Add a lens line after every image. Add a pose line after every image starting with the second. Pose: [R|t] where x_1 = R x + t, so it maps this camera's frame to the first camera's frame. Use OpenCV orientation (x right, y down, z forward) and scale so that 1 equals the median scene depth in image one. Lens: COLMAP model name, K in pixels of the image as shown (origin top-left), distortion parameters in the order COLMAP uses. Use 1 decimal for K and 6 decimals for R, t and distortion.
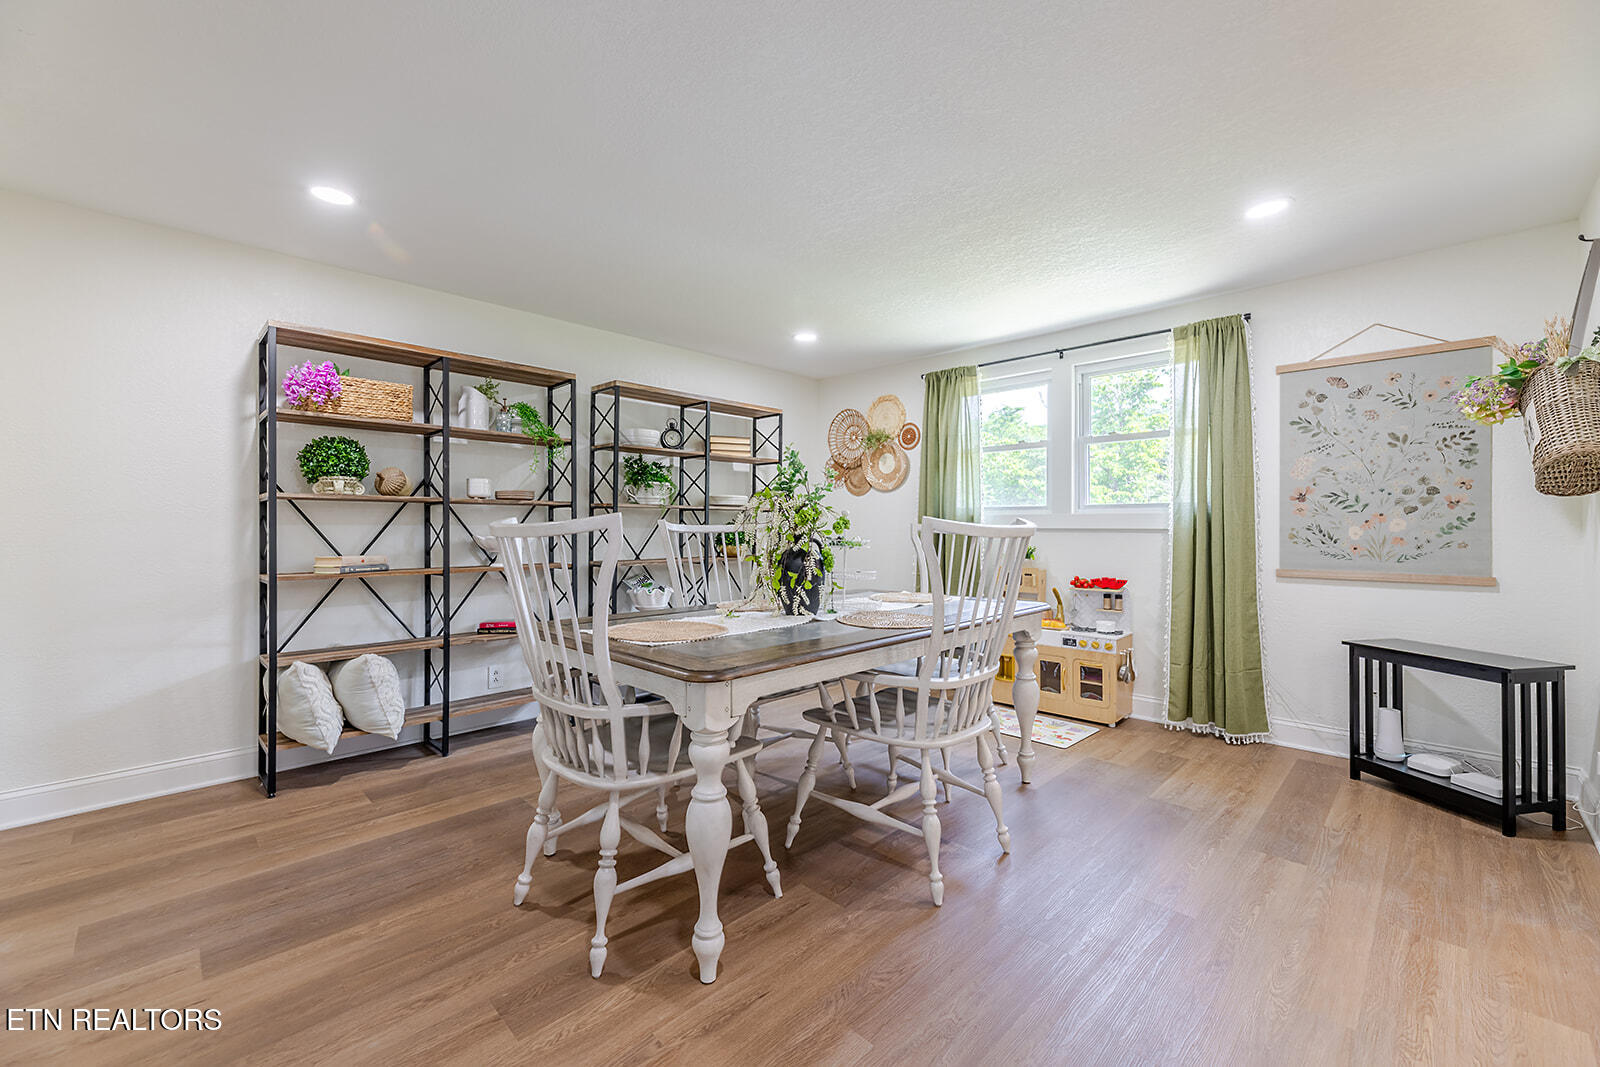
lens RADIAL K [[654.7, 0, 803.1], [0, 654.7, 526.8], [0, 0, 1]] dist [0.000637, -0.000669]
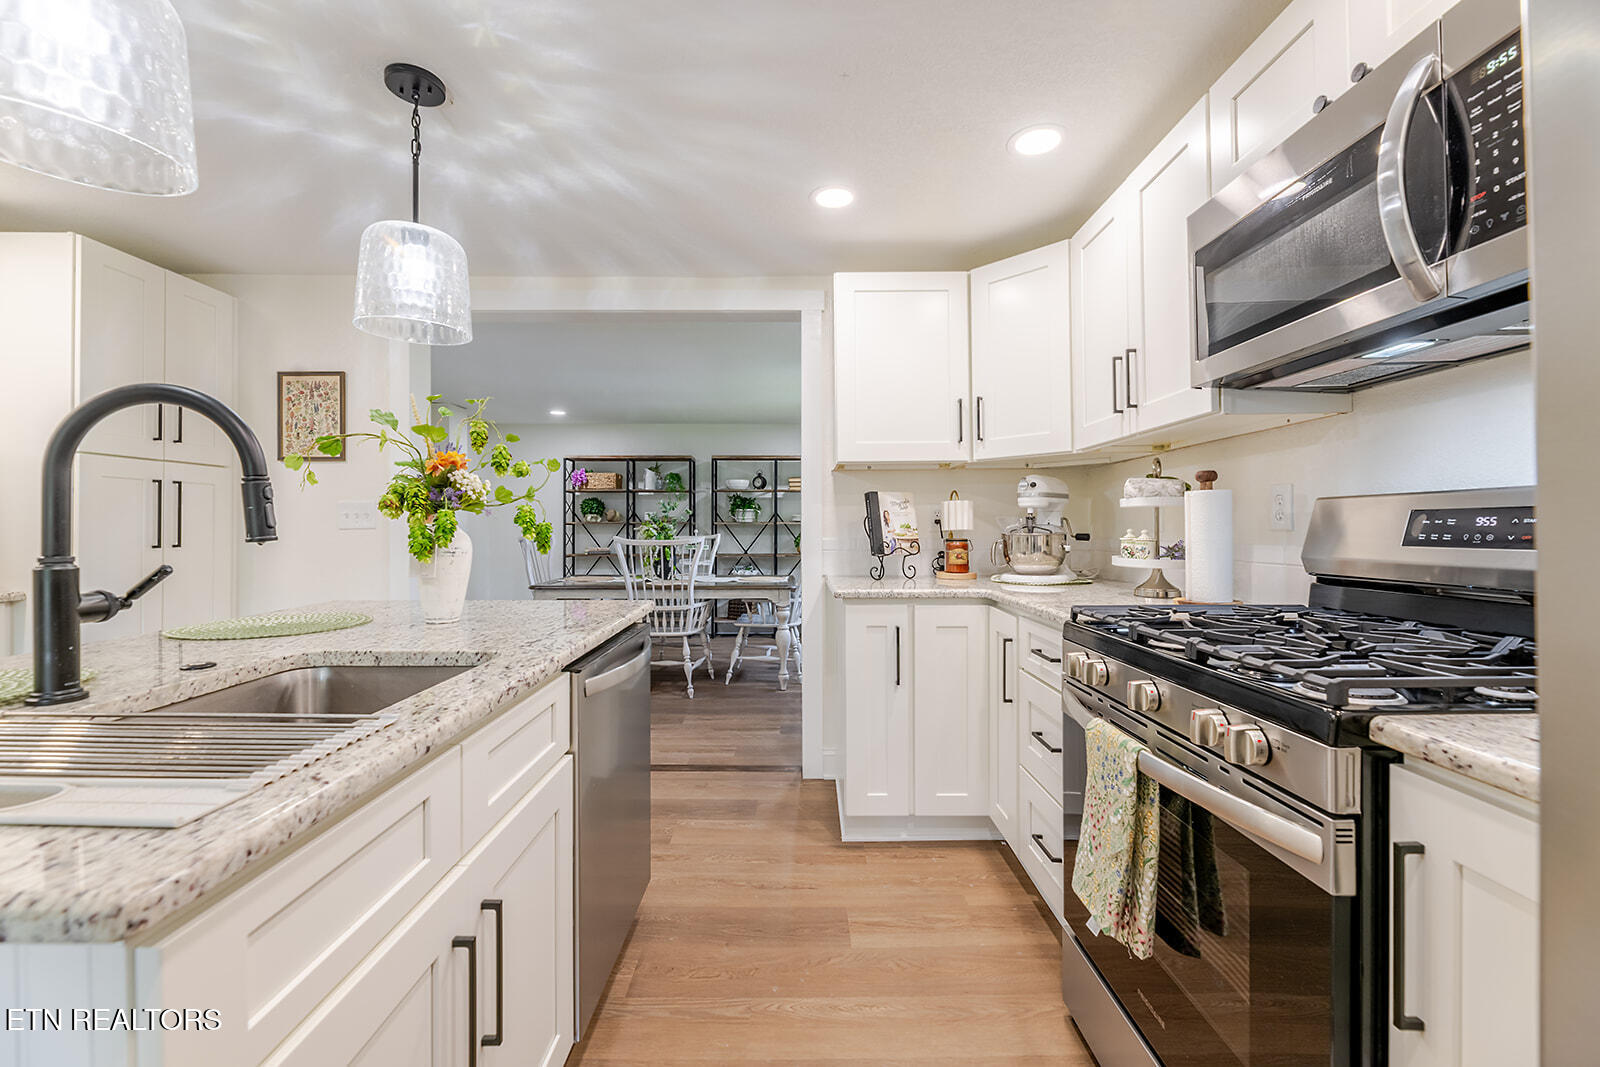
lens RADIAL K [[654.7, 0, 796.2], [0, 654.7, 524.7], [0, 0, 1]] dist [0.000637, -0.000669]
pose [[0.691184, -0.000260, -0.722678, 1.110107], [0.000214, 1.000000, -0.000155, -0.026866], [0.722678, -0.000047, 0.691184, -0.094348]]
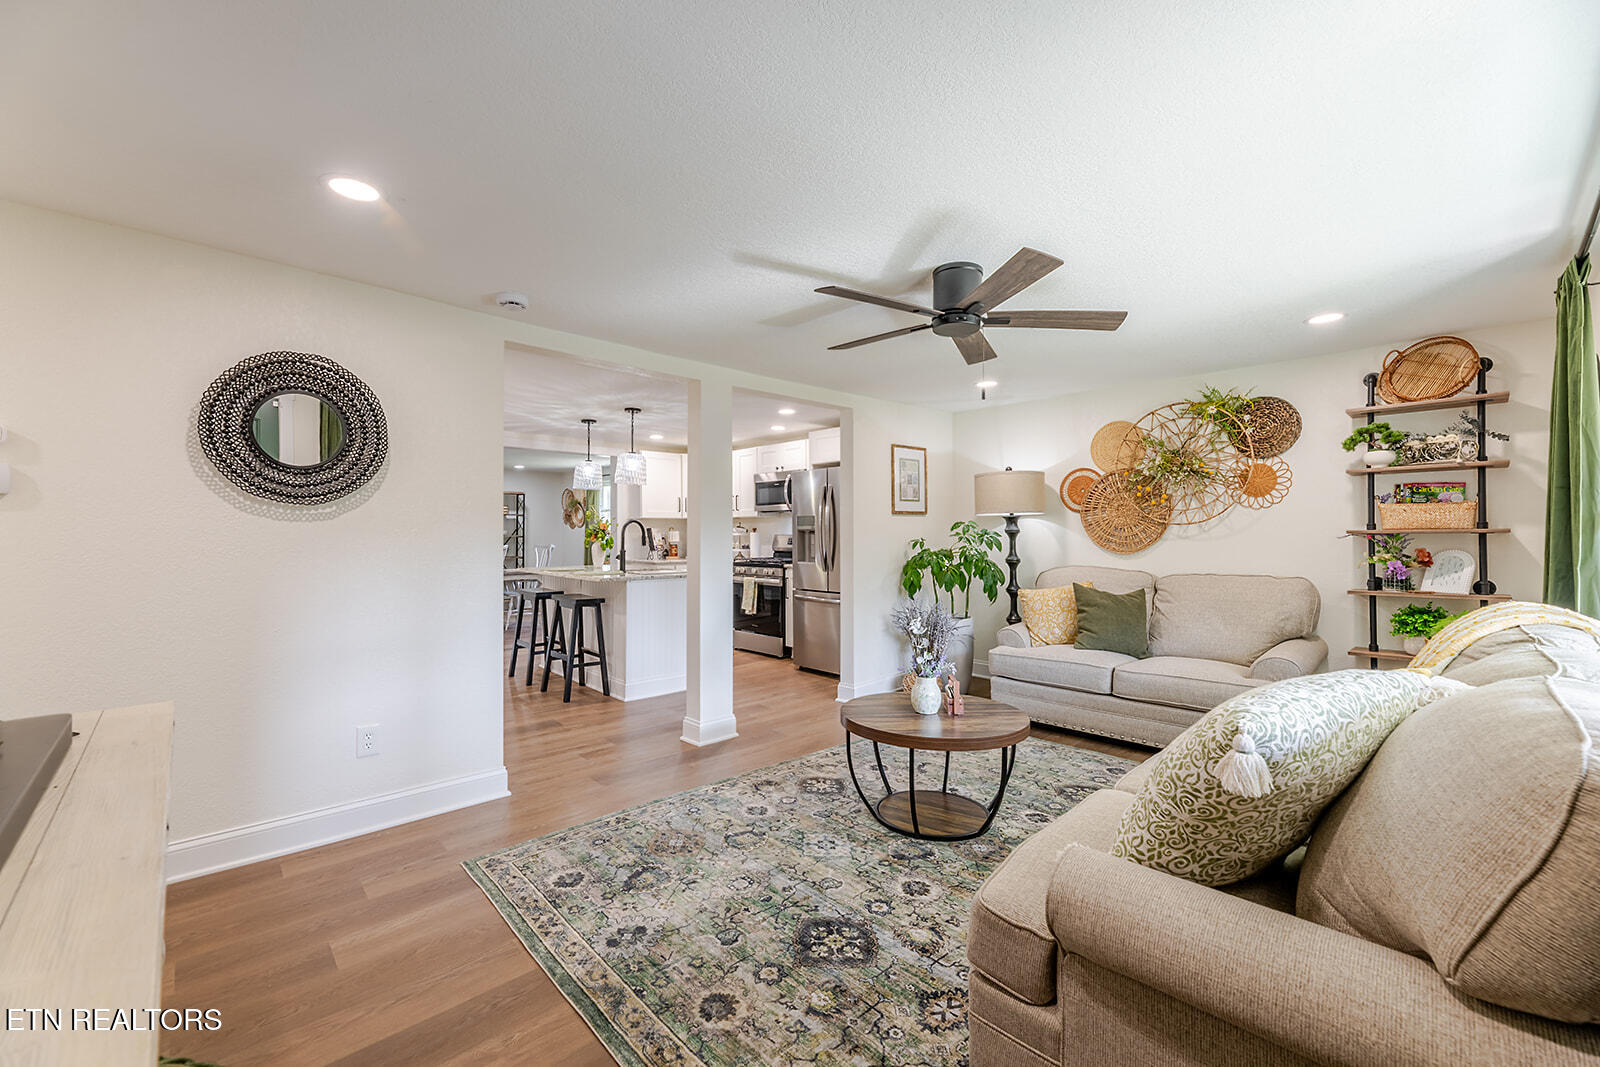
lens RADIAL K [[654.7, 0, 805.7], [0, 654.7, 532.6], [0, 0, 1]] dist [0.000637, -0.000669]
pose [[0.999318, 0.003514, -0.036757, 1.201319], [-0.003539, 0.999994, -0.000604, -0.048427], [0.036754, 0.000734, 0.999324, -1.454860]]
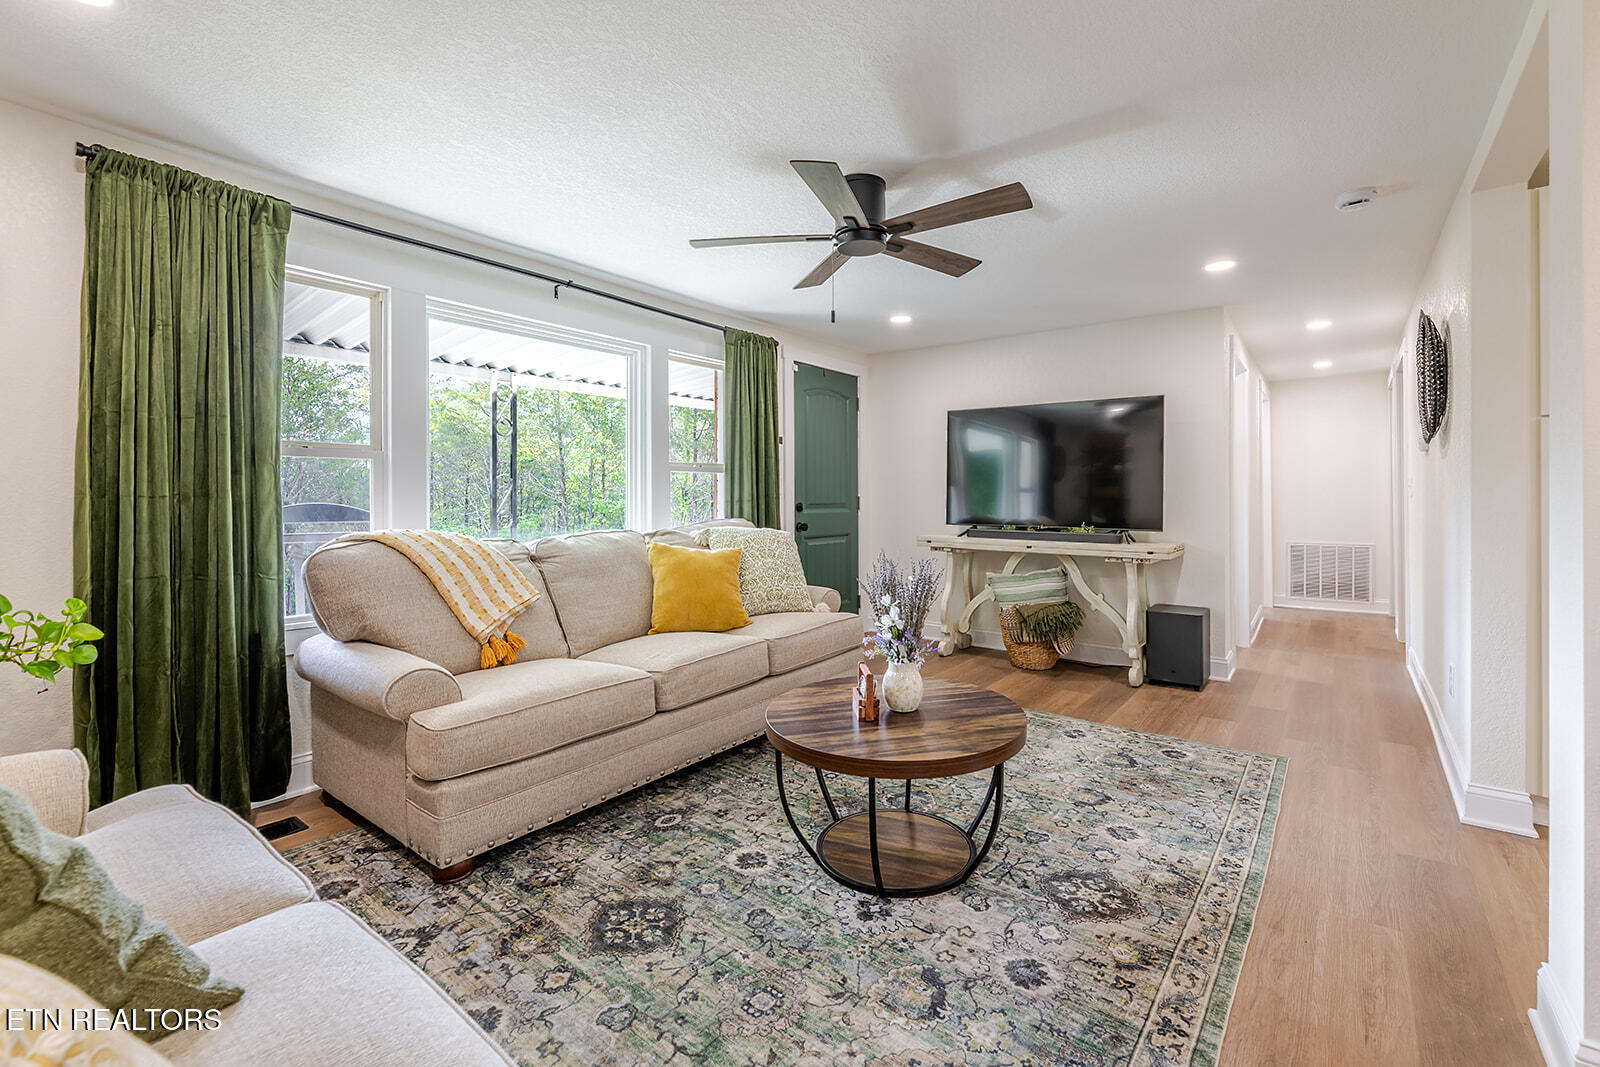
lens RADIAL K [[693.4, 0, 840.4], [0, 693.4, 499.9], [0, 0, 1]] dist [-0.003214, -0.000149]
pose [[-0.990534, 0.007764, -0.137050, 1.438236], [0.007789, 0.999970, 0.000353, -0.018571], [0.137048, -0.000718, -0.990564, -0.153990]]
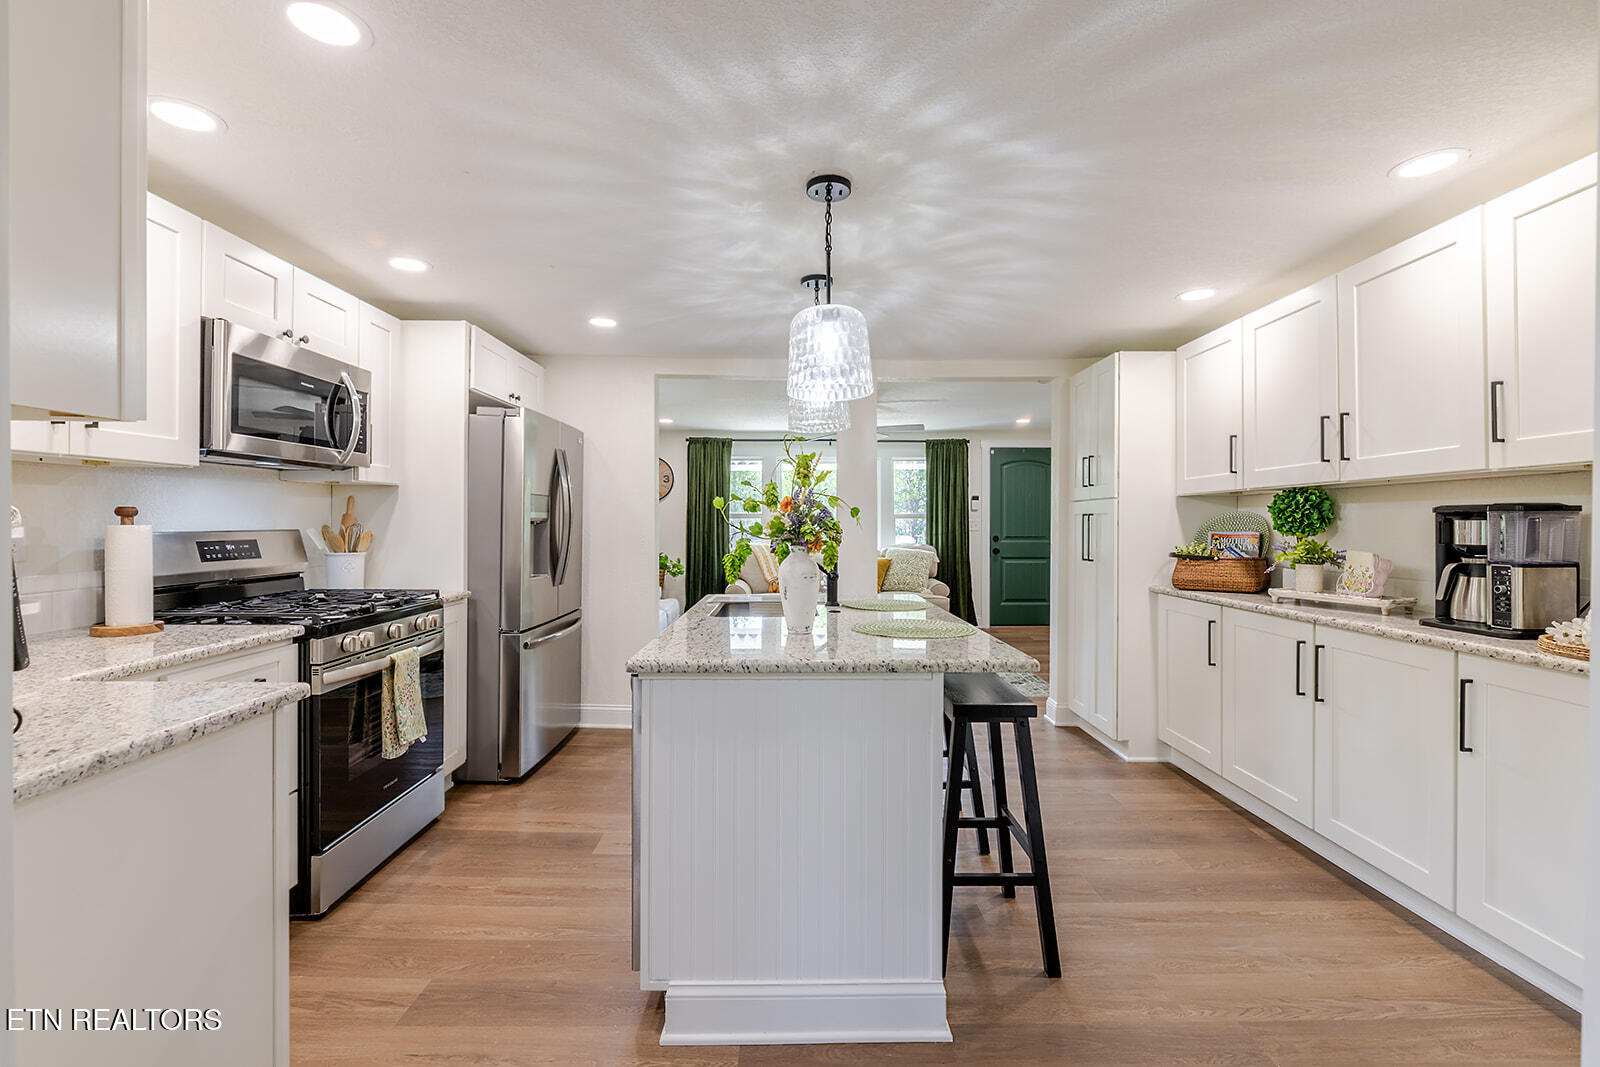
lens RADIAL K [[678.8, 0, 799.7], [0, 678.8, 527.2], [0, 0, 1]] dist [-0.007779, -0.000435]
pose [[-0.701300, -0.004000, 0.712855, 0.304886], [-0.000222, 0.999985, 0.005393, -0.049910], [-0.712867, 0.003624, -0.701290, 0.388074]]
